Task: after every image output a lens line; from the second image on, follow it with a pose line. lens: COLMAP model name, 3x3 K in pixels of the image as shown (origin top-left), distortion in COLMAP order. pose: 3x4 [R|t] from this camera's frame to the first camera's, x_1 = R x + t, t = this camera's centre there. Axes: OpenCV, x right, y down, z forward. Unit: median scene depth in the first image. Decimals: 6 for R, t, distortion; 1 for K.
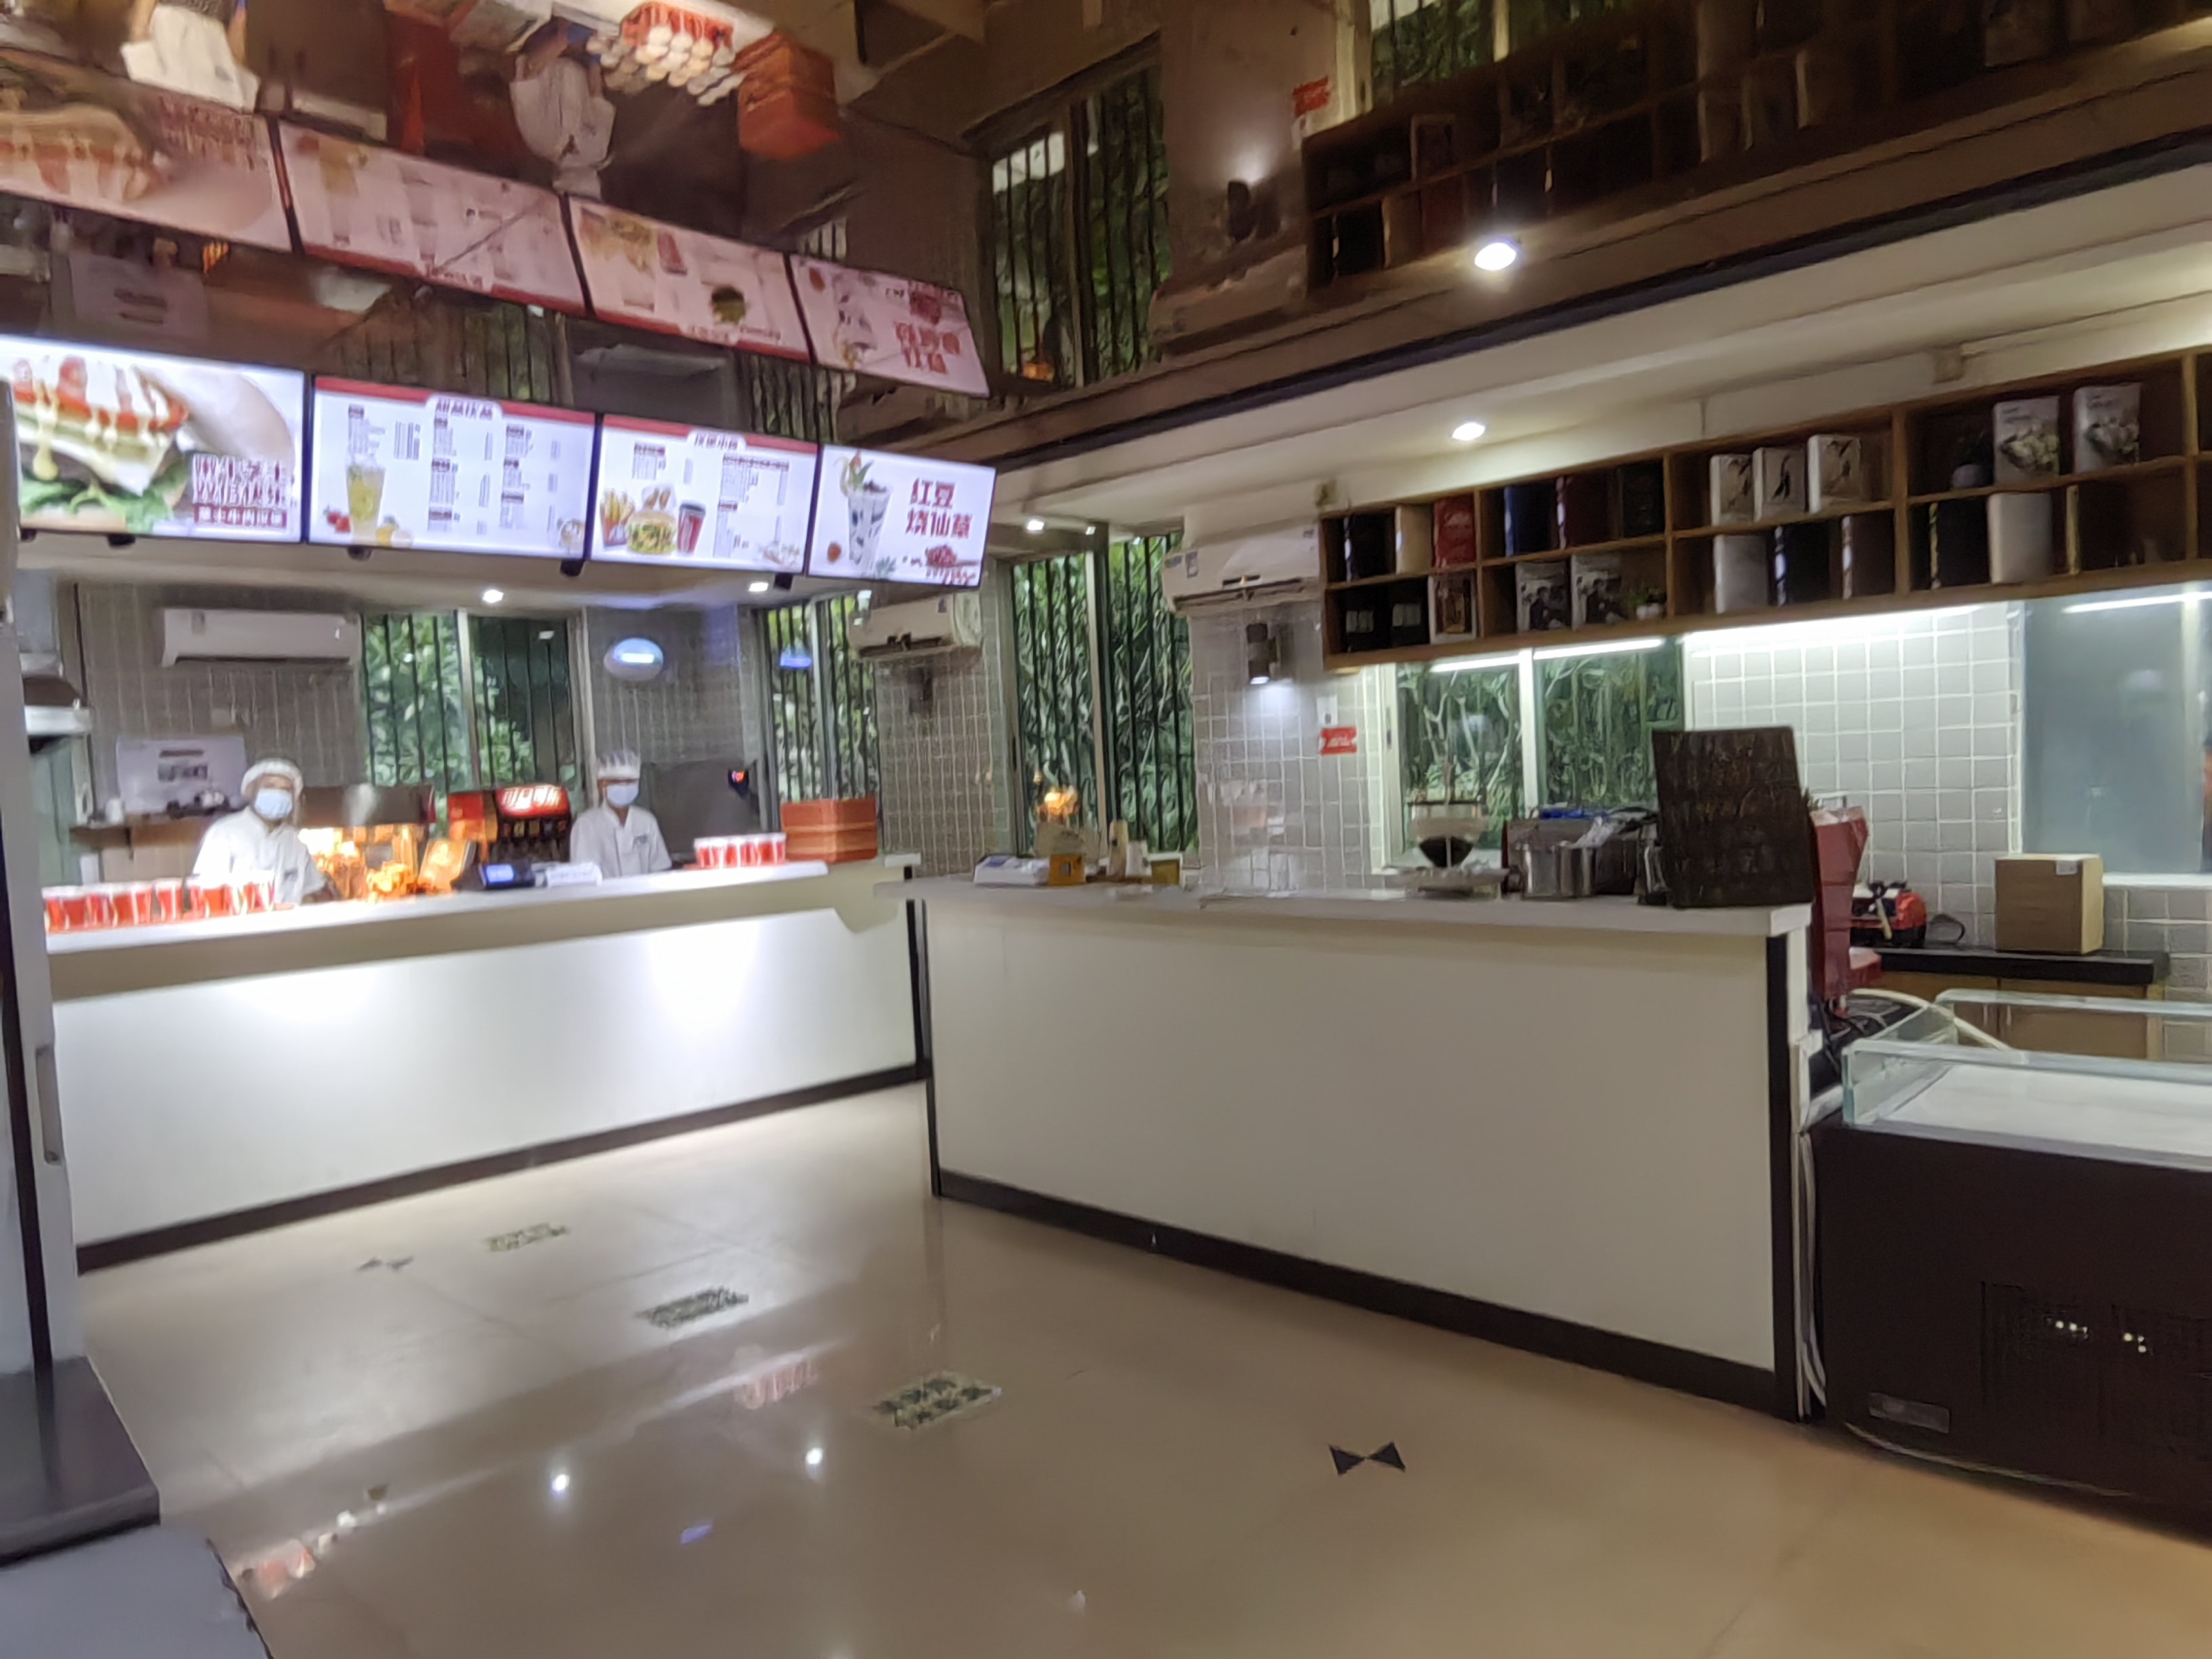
lens RADIAL K [[1505.1, 0, 1106.0], [0, 1505.1, 829.5], [0, 0, 1]] dist [0.033677, -0.000964]
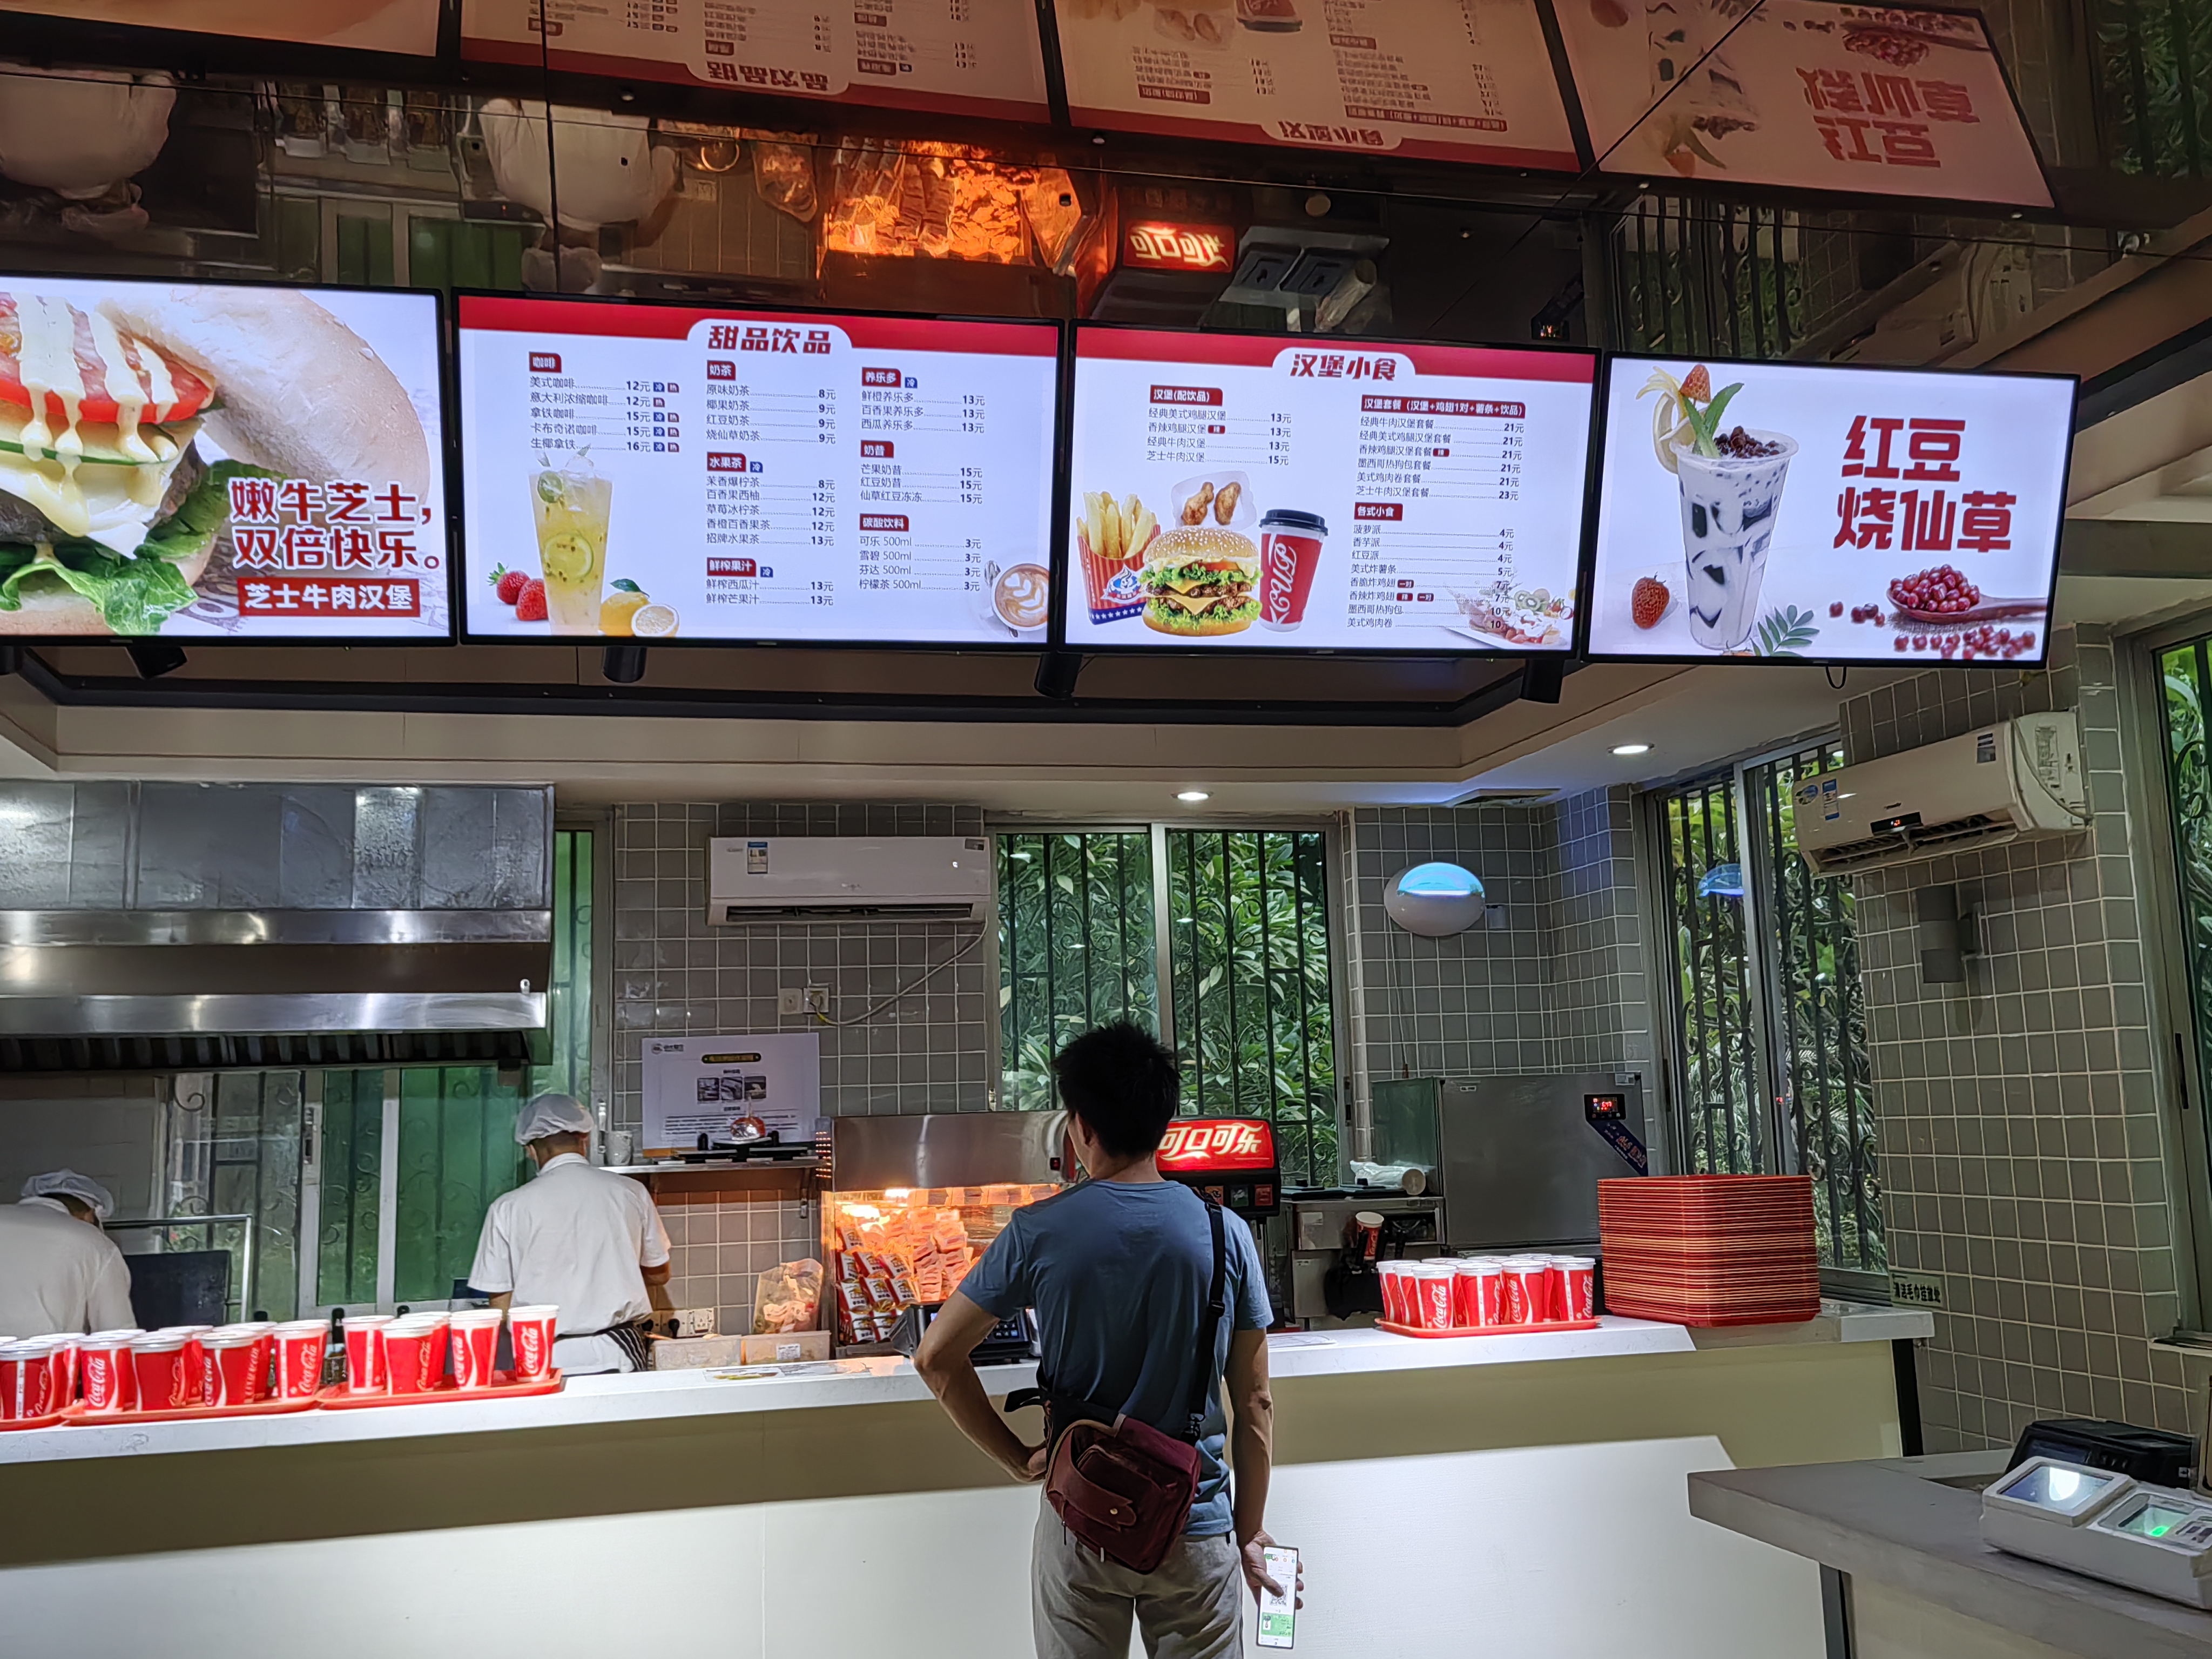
lens RADIAL K [[2052.0, 0, 1106.0], [0, 2052.0, 829.5], [0, 0, 1]] dist [0.039252, 0.000011]
pose [[0.848468, -0.050891, -0.526794, -0.007880], [-0.030433, 0.989028, -0.144562, -0.032323], [0.528371, 0.138689, 0.837609, 0.444166]]
